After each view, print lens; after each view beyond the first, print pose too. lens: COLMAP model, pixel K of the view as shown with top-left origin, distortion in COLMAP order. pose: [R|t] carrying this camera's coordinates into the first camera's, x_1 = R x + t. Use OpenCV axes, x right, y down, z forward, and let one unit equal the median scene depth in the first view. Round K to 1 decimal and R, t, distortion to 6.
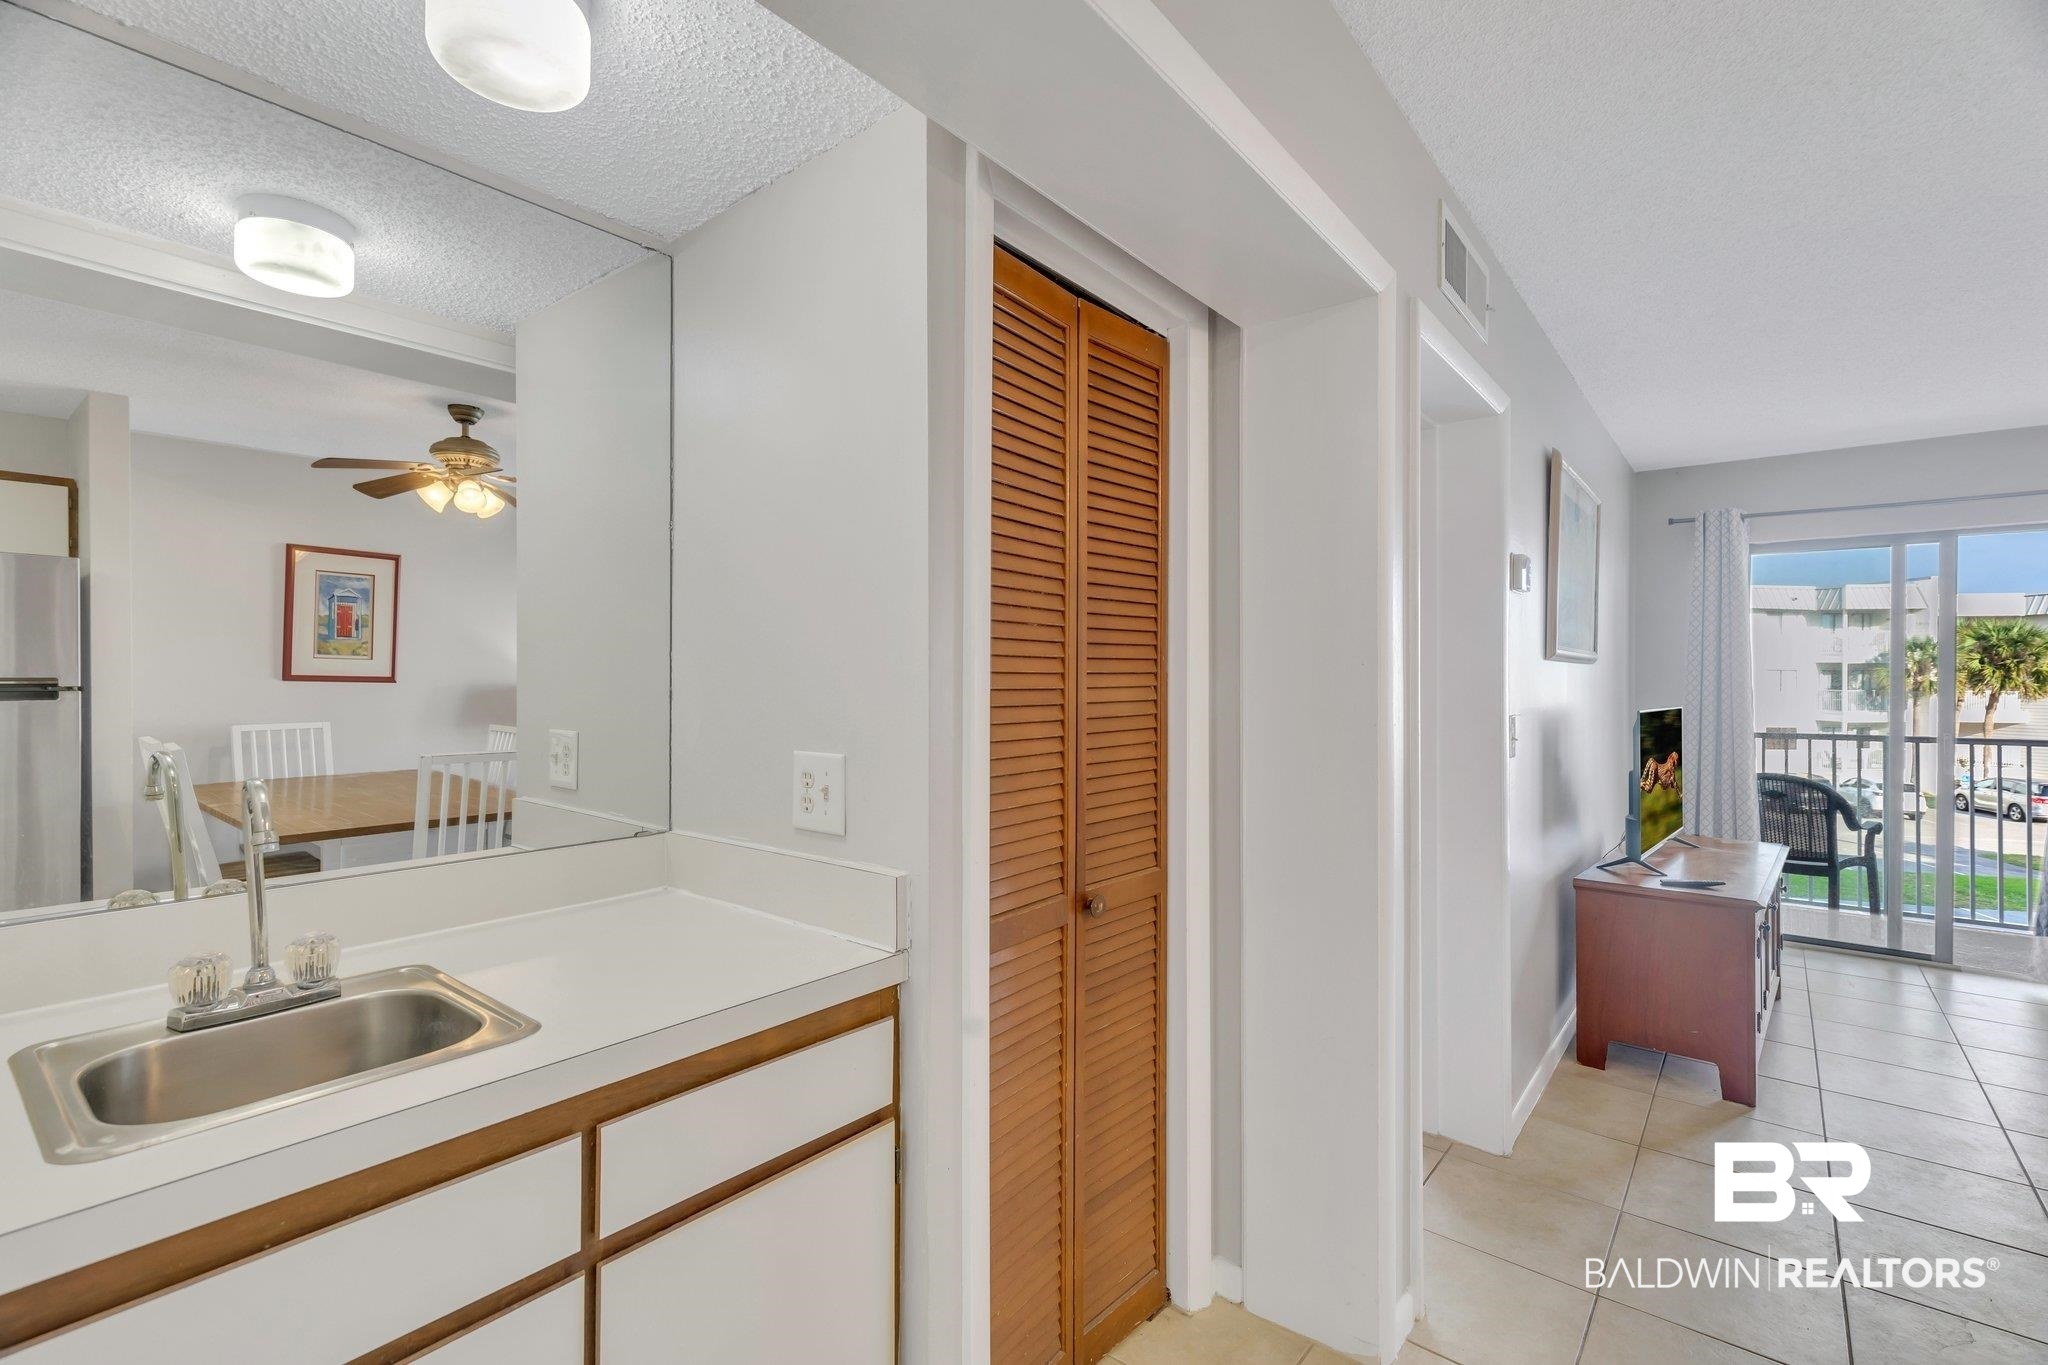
lens RADIAL K [[925.6, 0, 1030.9], [0, 925.6, 677.8], [0, 0, 1]] dist [0.004286, -0.000661]
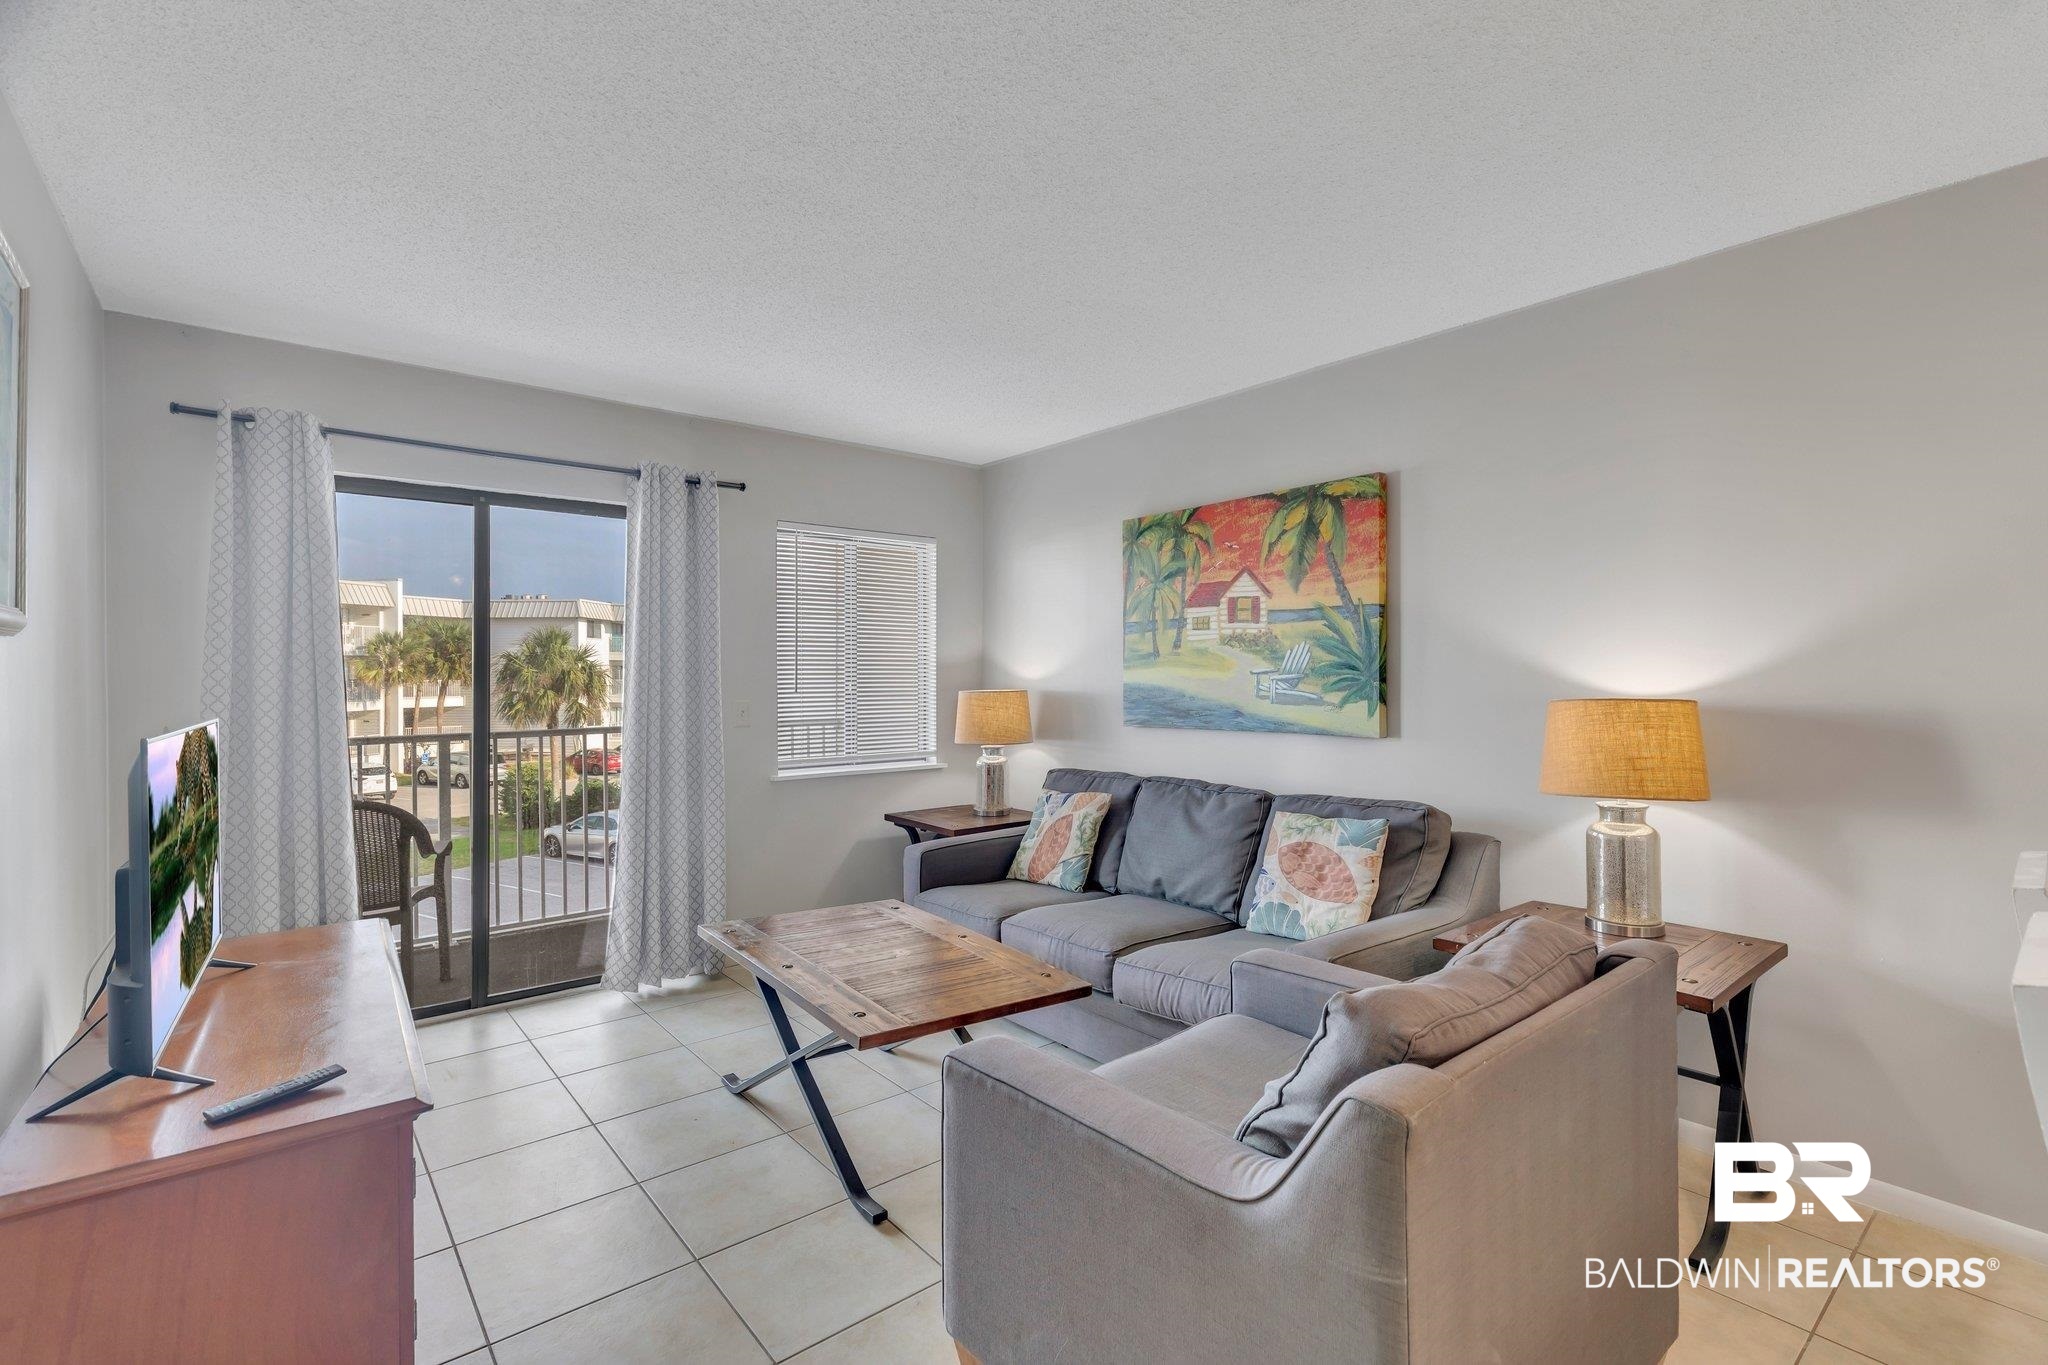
lens RADIAL K [[925.6, 0, 1025.0], [0, 925.6, 682.3], [0, 0, 1]] dist [0.004286, -0.000661]
pose [[0.197799, -0.013331, 0.980152, 0.125791], [-0.000497, 0.999906, 0.013700, 0.000689], [-0.980242, -0.003197, 0.197774, 0.207038]]
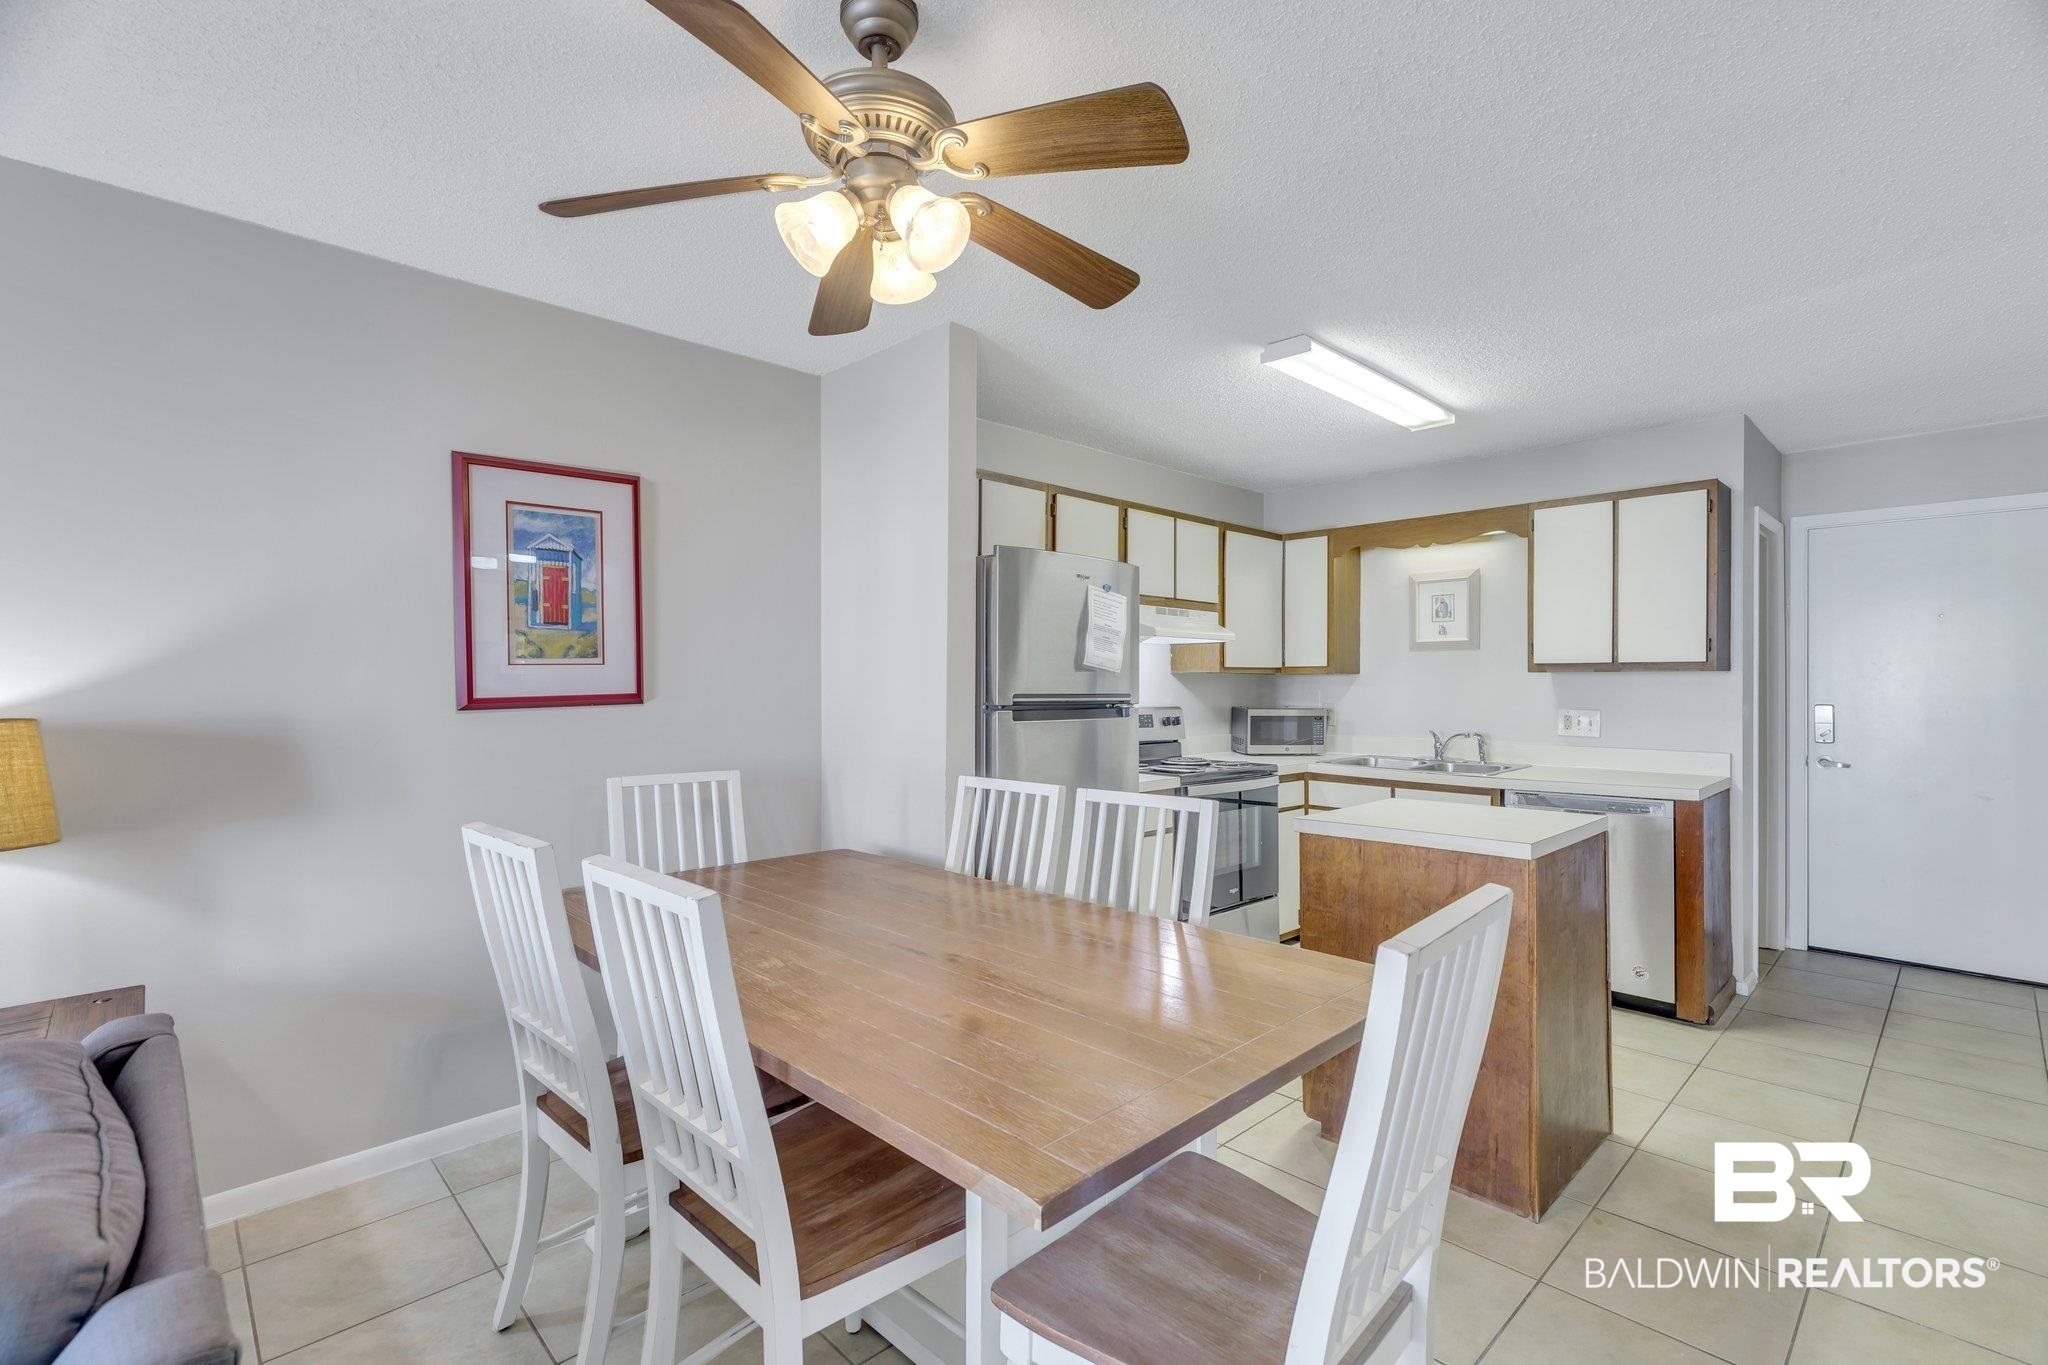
lens RADIAL K [[925.6, 0, 1013.7], [0, 925.6, 688.7], [0, 0, 1]] dist [0.004286, -0.000661]
pose [[-0.991278, -0.002346, 0.131764, 0.186906], [-0.002302, 0.999997, 0.000487, 0.002311], [-0.131765, 0.000179, -0.991281, 0.262807]]
